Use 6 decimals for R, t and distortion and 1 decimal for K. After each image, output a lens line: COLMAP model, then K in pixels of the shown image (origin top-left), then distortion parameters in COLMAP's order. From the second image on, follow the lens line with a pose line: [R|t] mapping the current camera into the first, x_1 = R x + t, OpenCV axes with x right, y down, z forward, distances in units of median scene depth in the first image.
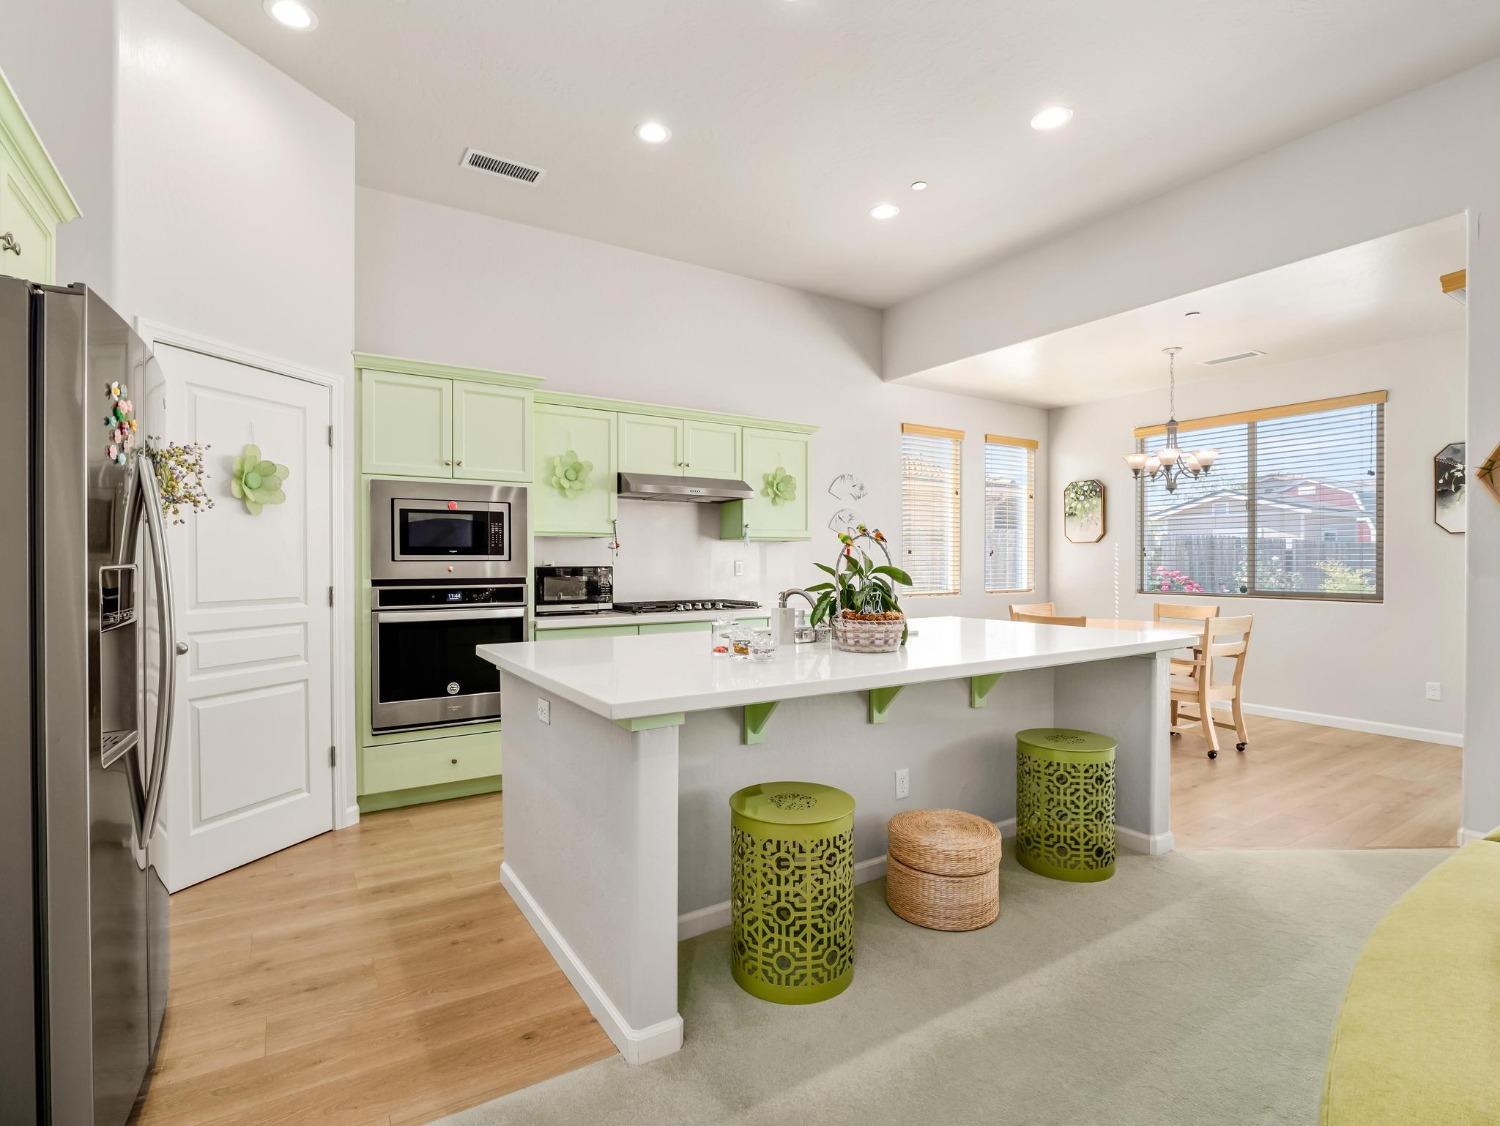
lens RADIAL K [[733.6, 0, 746.5], [0, 733.6, 566.4], [0, 0, 1]] dist [-0.010179, -0.004530]
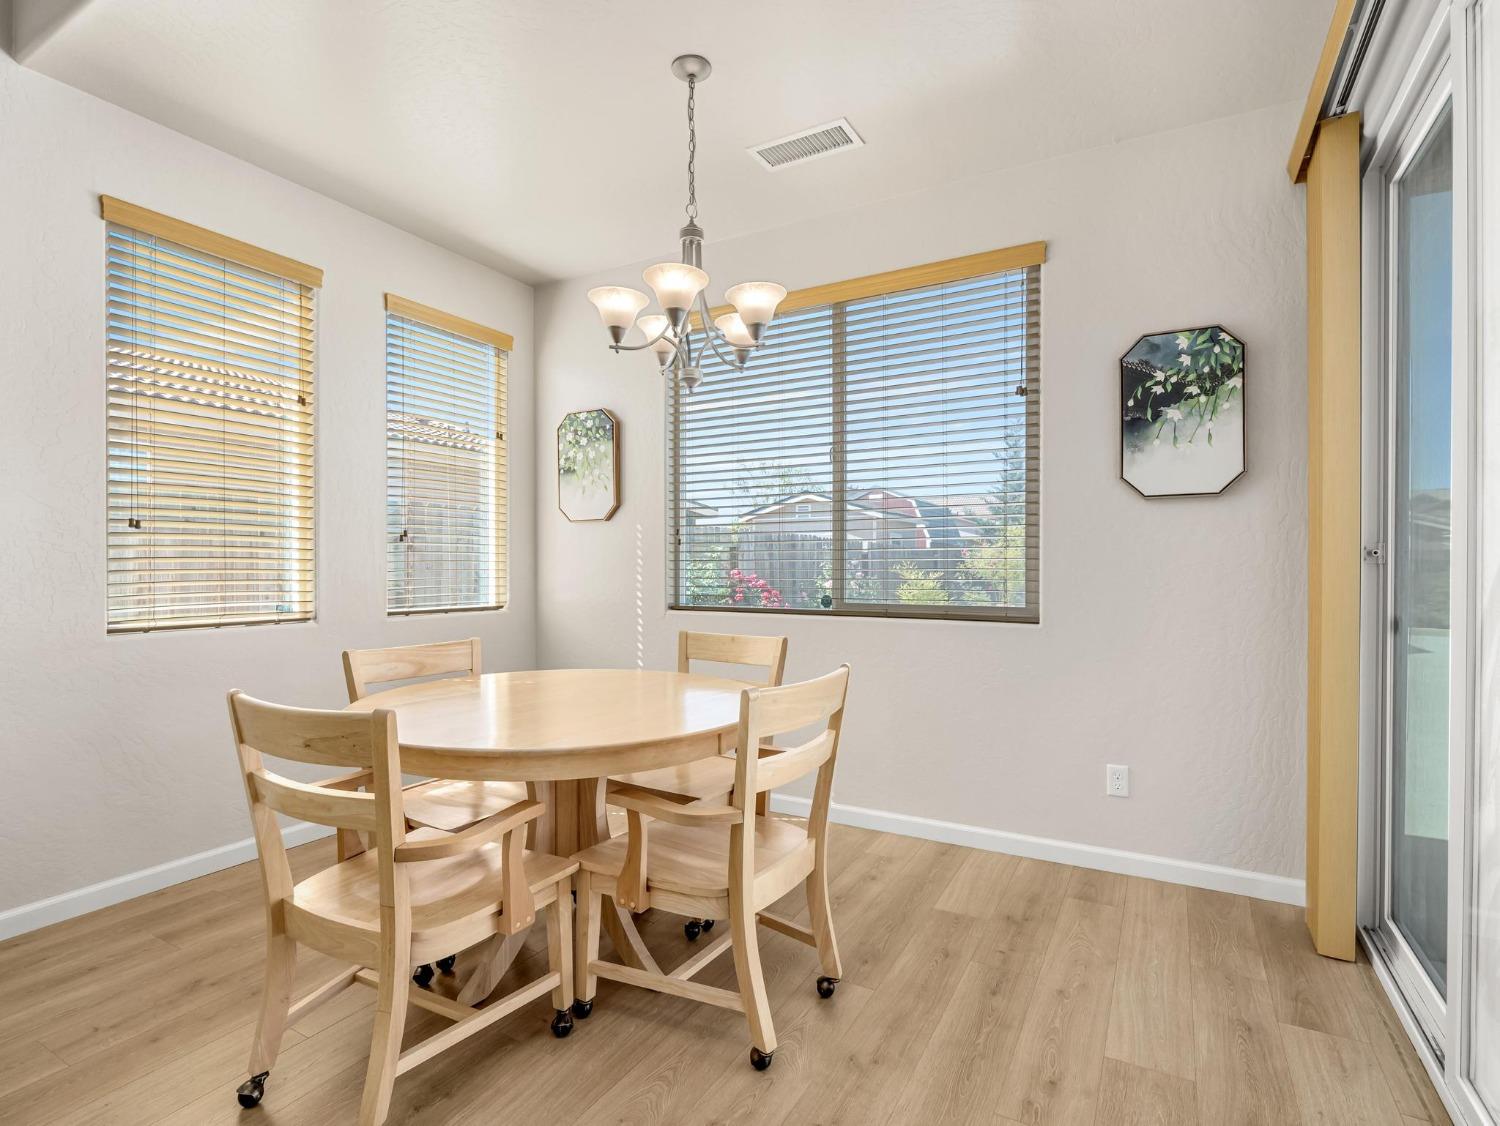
lens RADIAL K [[774.4, 0, 750.8], [0, 774.4, 568.8], [0, 0, 1]] dist [-0.003044, -0.000021]
pose [[0.875493, 0.000898, 0.483230, 0.323683], [0.002191, 0.999981, -0.005829, 0.008661], [-0.483226, 0.006162, 0.875474, 0.478959]]
